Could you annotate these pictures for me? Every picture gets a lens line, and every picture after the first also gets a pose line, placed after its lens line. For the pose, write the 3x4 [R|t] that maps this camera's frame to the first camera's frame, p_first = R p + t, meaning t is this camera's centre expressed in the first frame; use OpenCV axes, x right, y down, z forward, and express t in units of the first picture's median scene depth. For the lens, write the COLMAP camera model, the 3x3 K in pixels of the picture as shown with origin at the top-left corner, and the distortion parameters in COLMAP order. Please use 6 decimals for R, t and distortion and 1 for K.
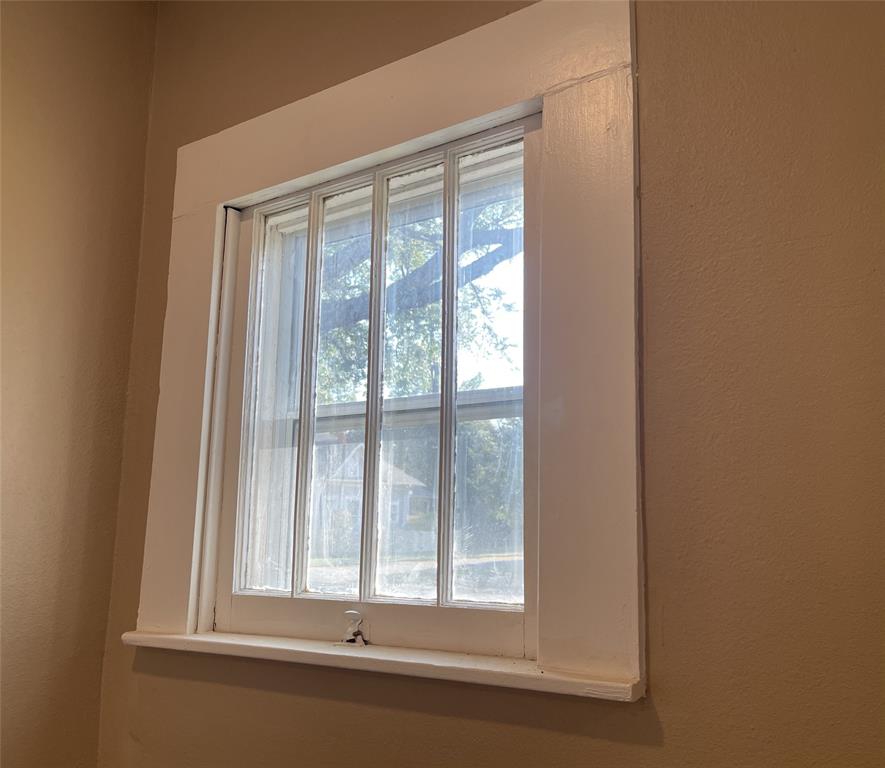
lens RADIAL K [[940.1, 0, 442.5], [0, 940.1, 384.0], [0, 0, 1]] dist [0.004421, 0.002409]
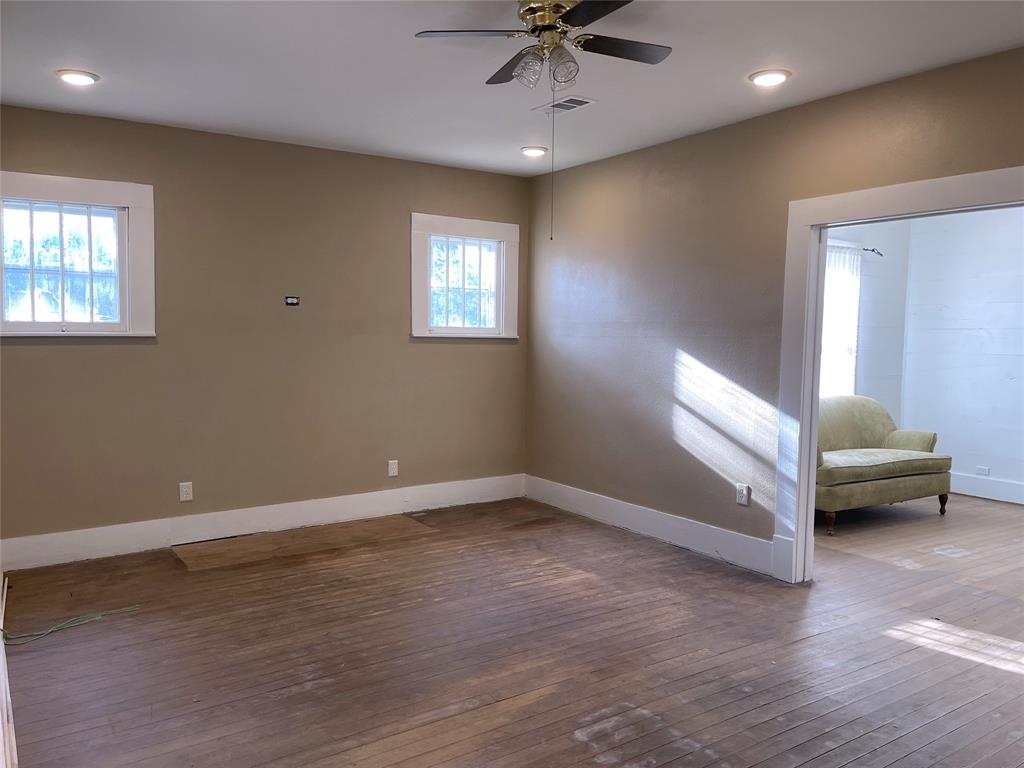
lens RADIAL K [[768.4, 0, 515.2], [0, 768.4, 385.0], [0, 0, 1]] dist [0.068350, -0.084435]
pose [[0.315002, -0.068524, 0.946614, -2.581711], [-0.181538, 0.974625, 0.130961, -0.278310], [-0.931567, -0.213100, 0.294569, -1.769383]]
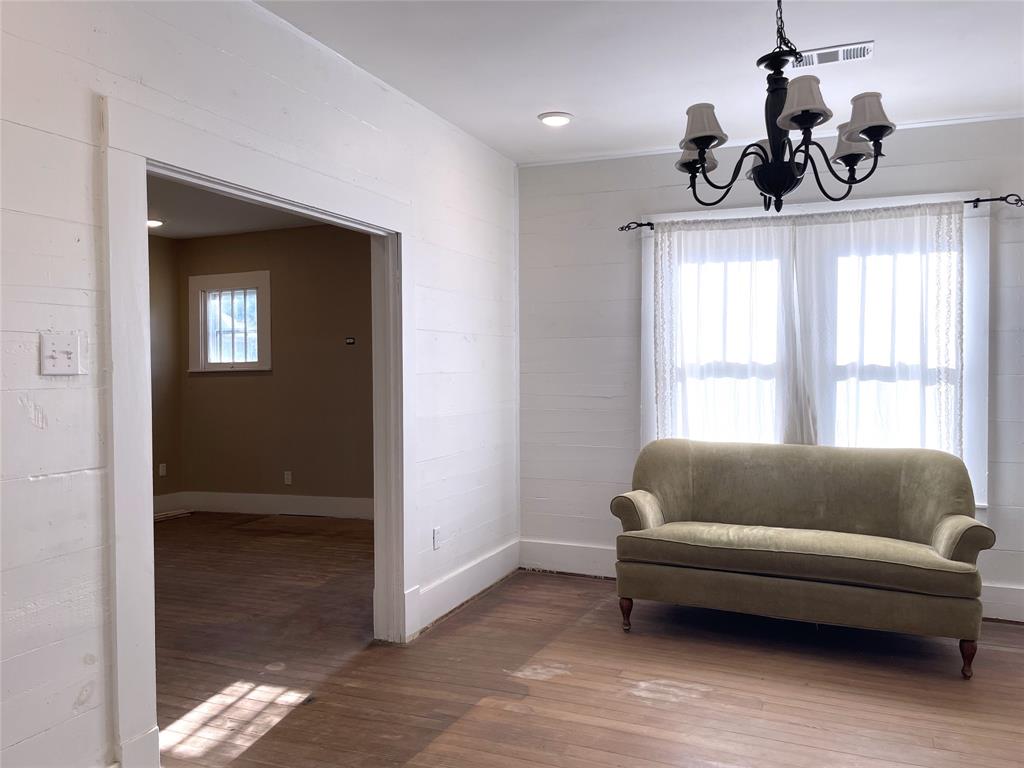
lens RADIAL K [[806.2, 0, 512.0], [0, 806.2, 384.0], [0, 0, 1]] dist [0.075620, -0.108151]
pose [[0.965470, -0.033528, 0.258348, 0.310525], [-0.021720, 0.977871, 0.208076, -0.802106], [-0.259608, -0.206503, 0.943377, -4.674390]]
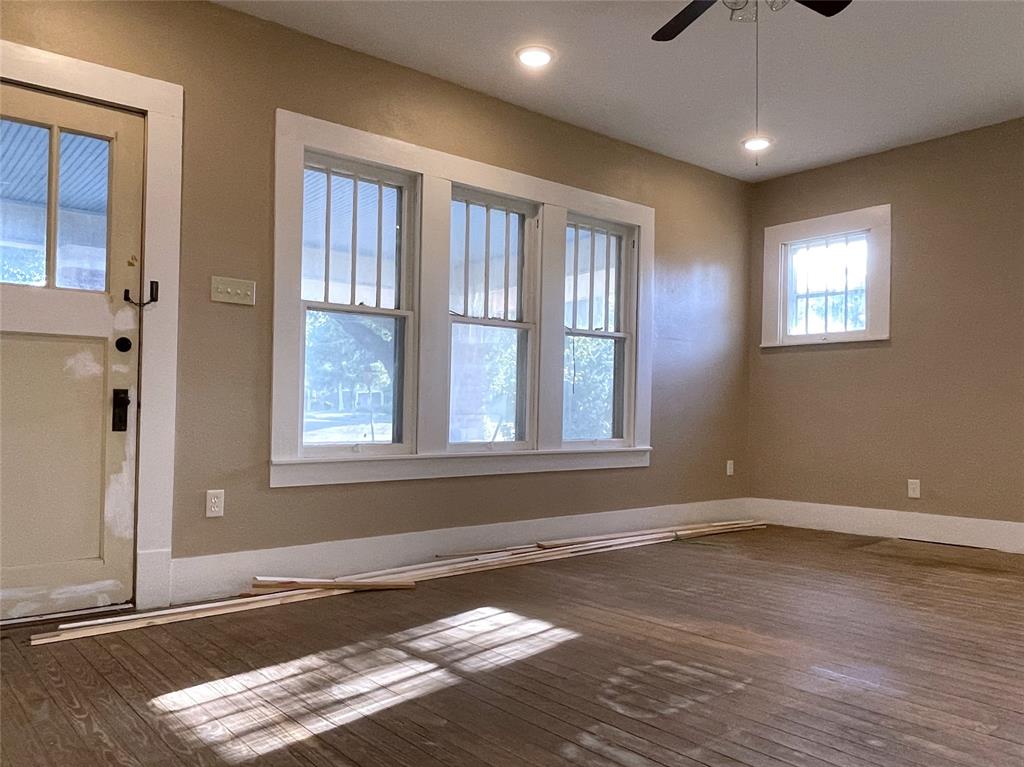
lens RADIAL K [[788.2, 0, 511.9], [0, 788.2, 387.6], [0, 0, 1]] dist [-0.004249, -0.005287]
pose [[0.977520, -0.007663, -0.210705, -0.806912], [0.041663, 0.986656, 0.157401, -0.192695], [0.206687, -0.162641, 0.964795, -3.282411]]
